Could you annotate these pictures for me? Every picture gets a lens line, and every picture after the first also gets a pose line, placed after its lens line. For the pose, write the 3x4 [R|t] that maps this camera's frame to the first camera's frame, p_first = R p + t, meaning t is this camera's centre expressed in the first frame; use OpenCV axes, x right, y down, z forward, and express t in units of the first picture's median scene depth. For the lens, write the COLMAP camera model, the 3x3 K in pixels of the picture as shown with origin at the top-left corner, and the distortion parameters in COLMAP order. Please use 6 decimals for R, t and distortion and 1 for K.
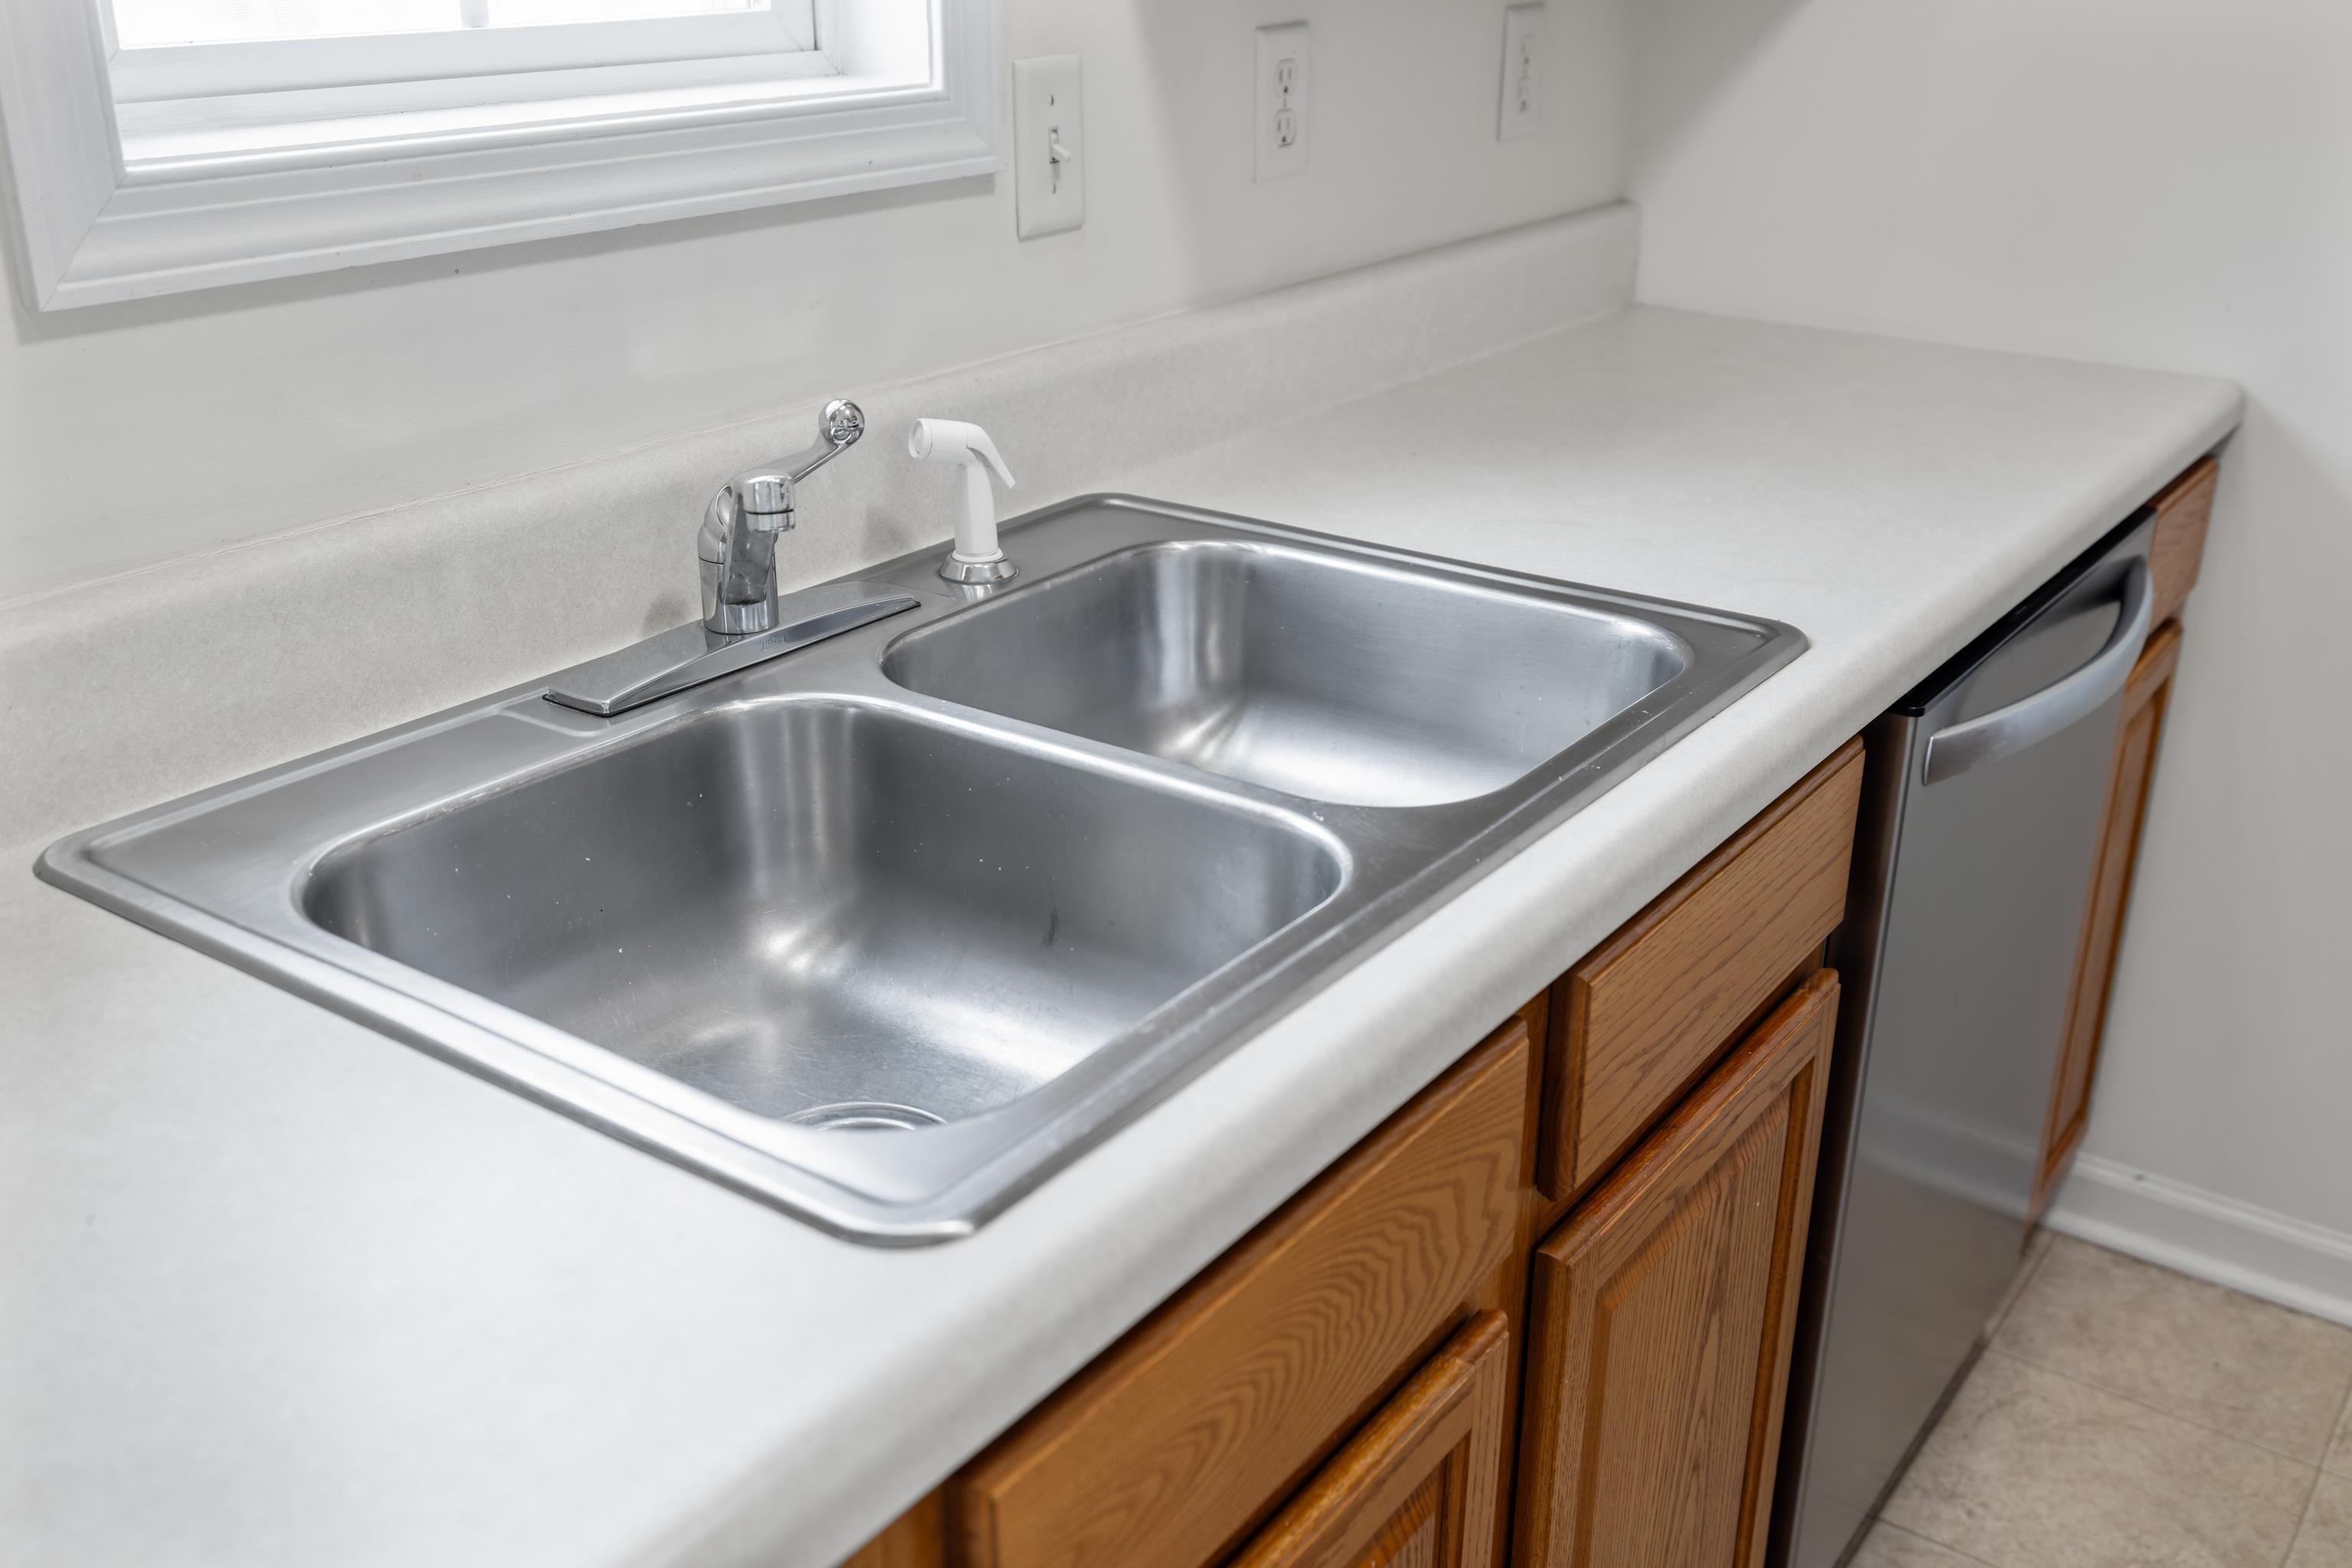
lens RADIAL K [[2227.8, 0, 1180.2], [0, 2227.8, 787.1], [0, 0, 1]] dist [0.016555, -0.001031]
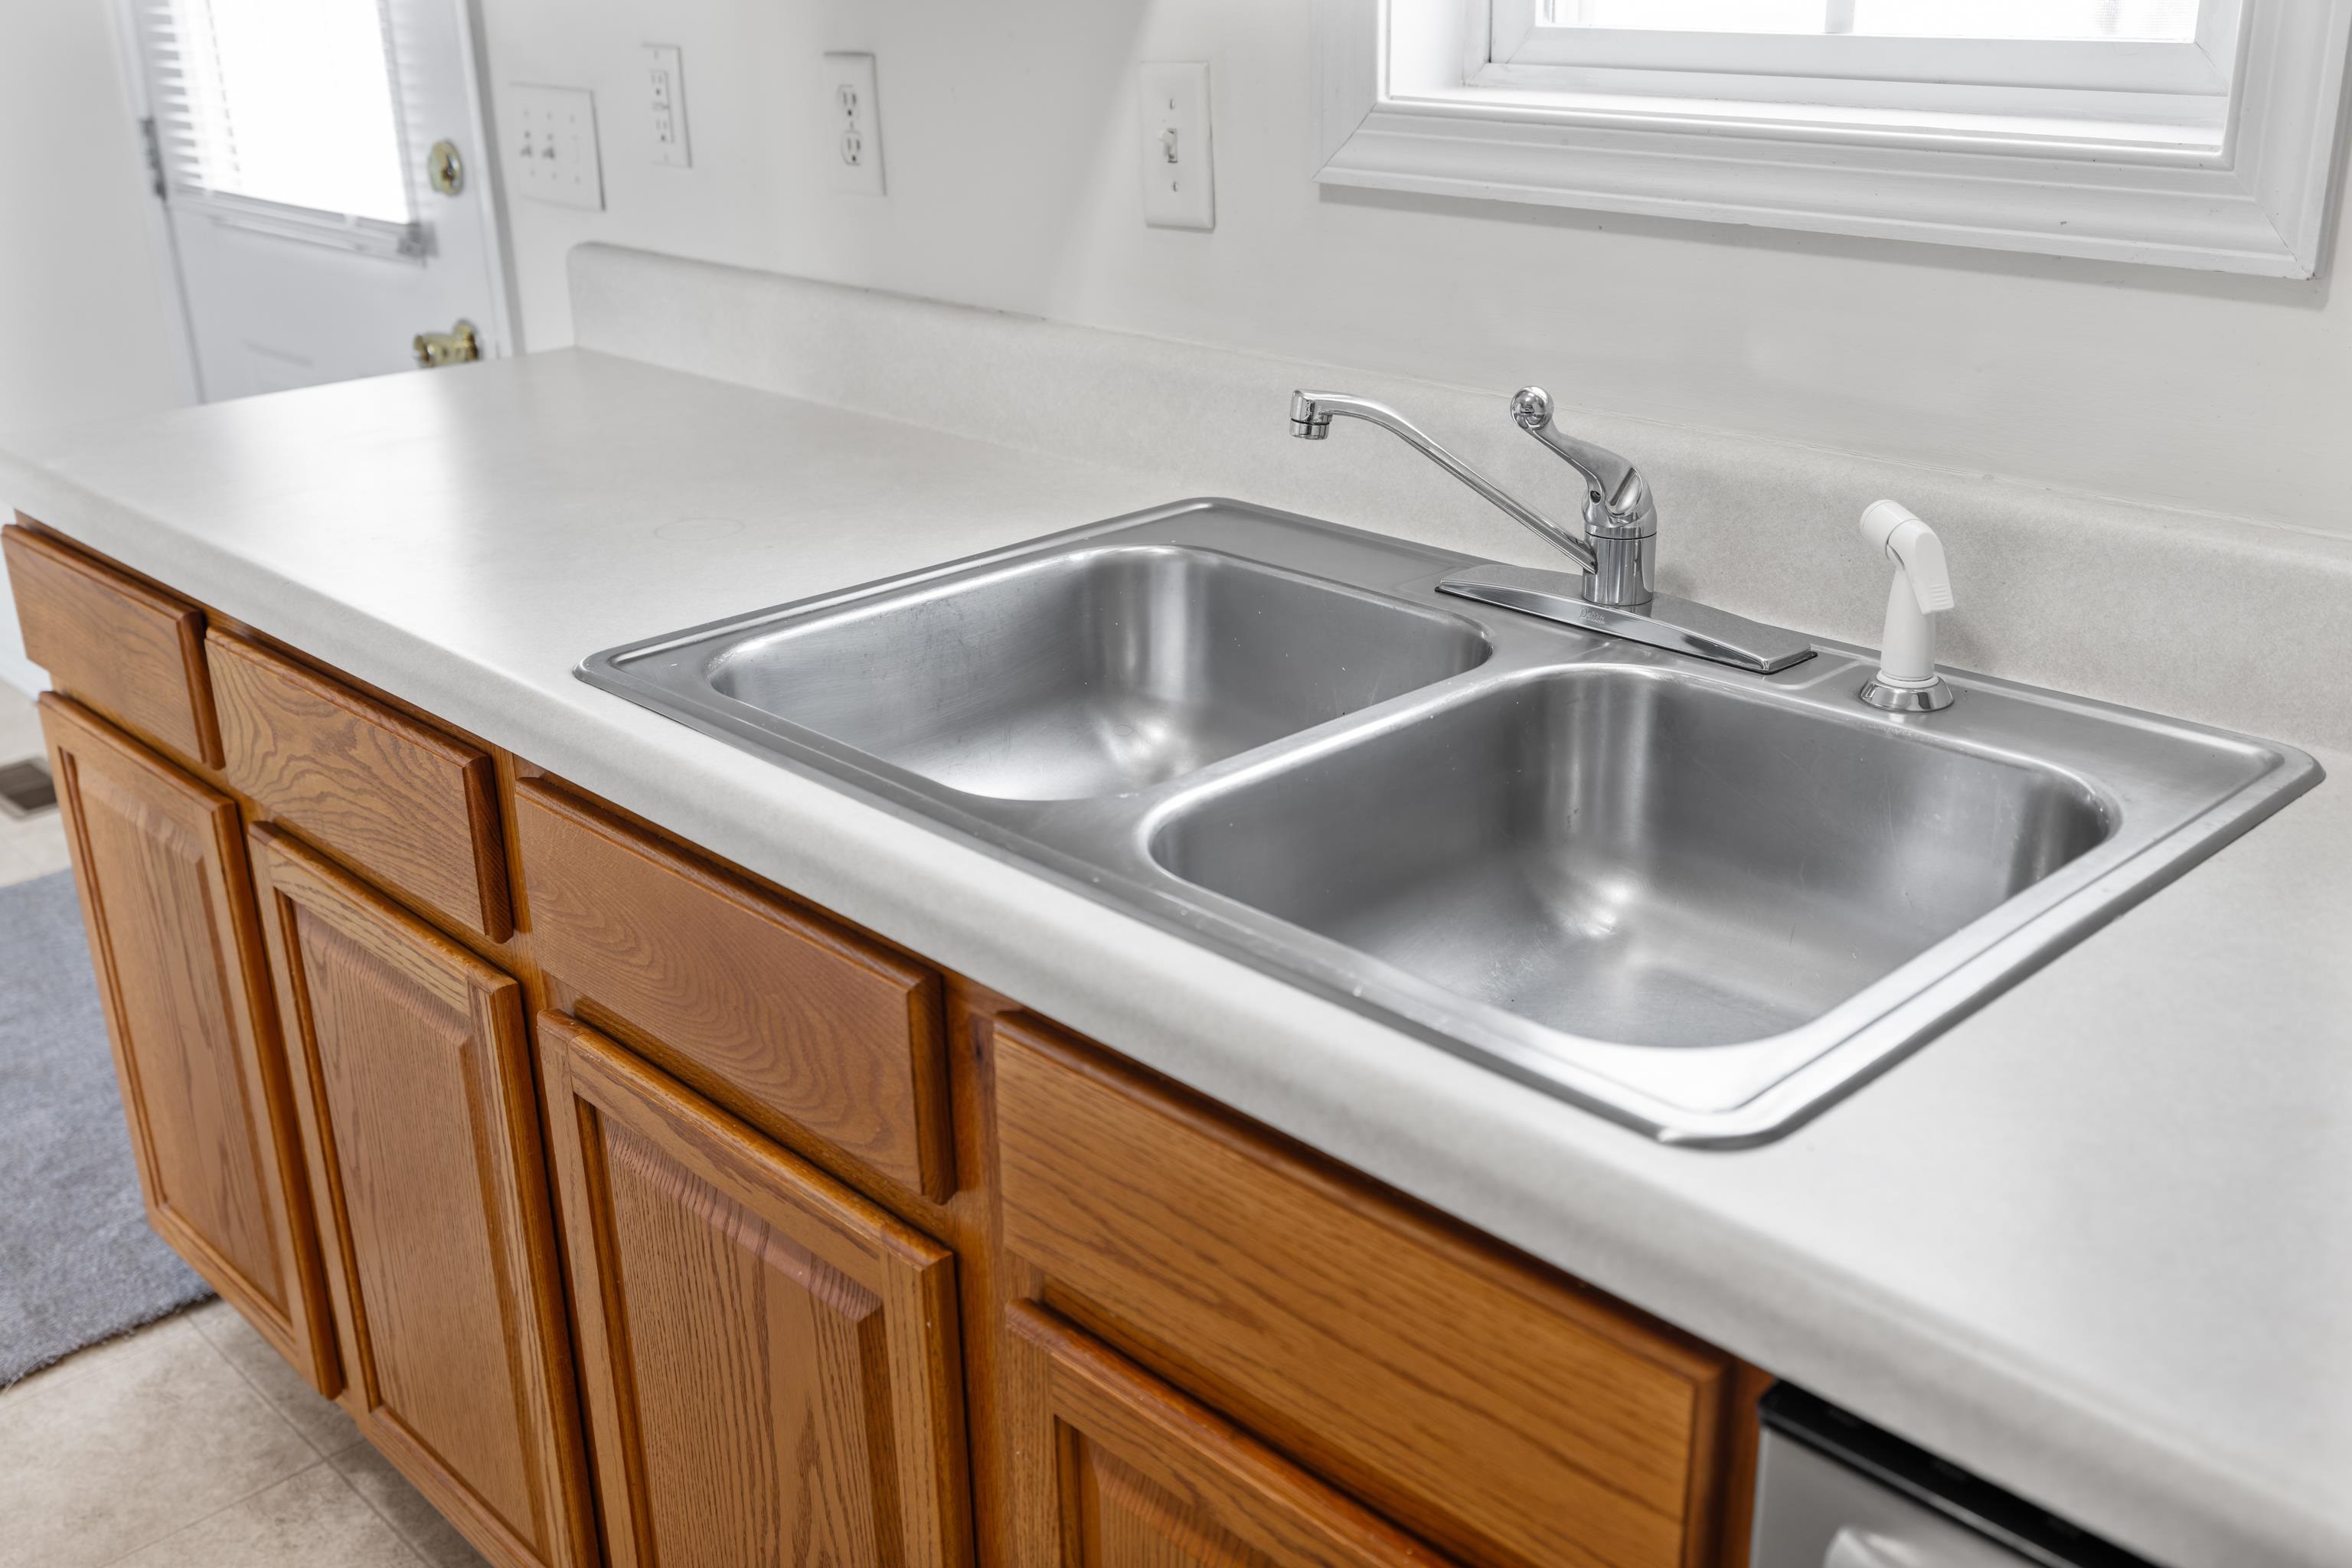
lens RADIAL K [[2233.6, 0, 1180.6], [0, 2233.6, 667.9], [0, 0, 1]] dist [0.065155, -0.000496]
pose [[-0.188197, 0.327748, -0.925831, 0.861178], [-0.351053, 0.857950, 0.375078, -0.375488], [0.917248, 0.395604, -0.046407, 0.883002]]
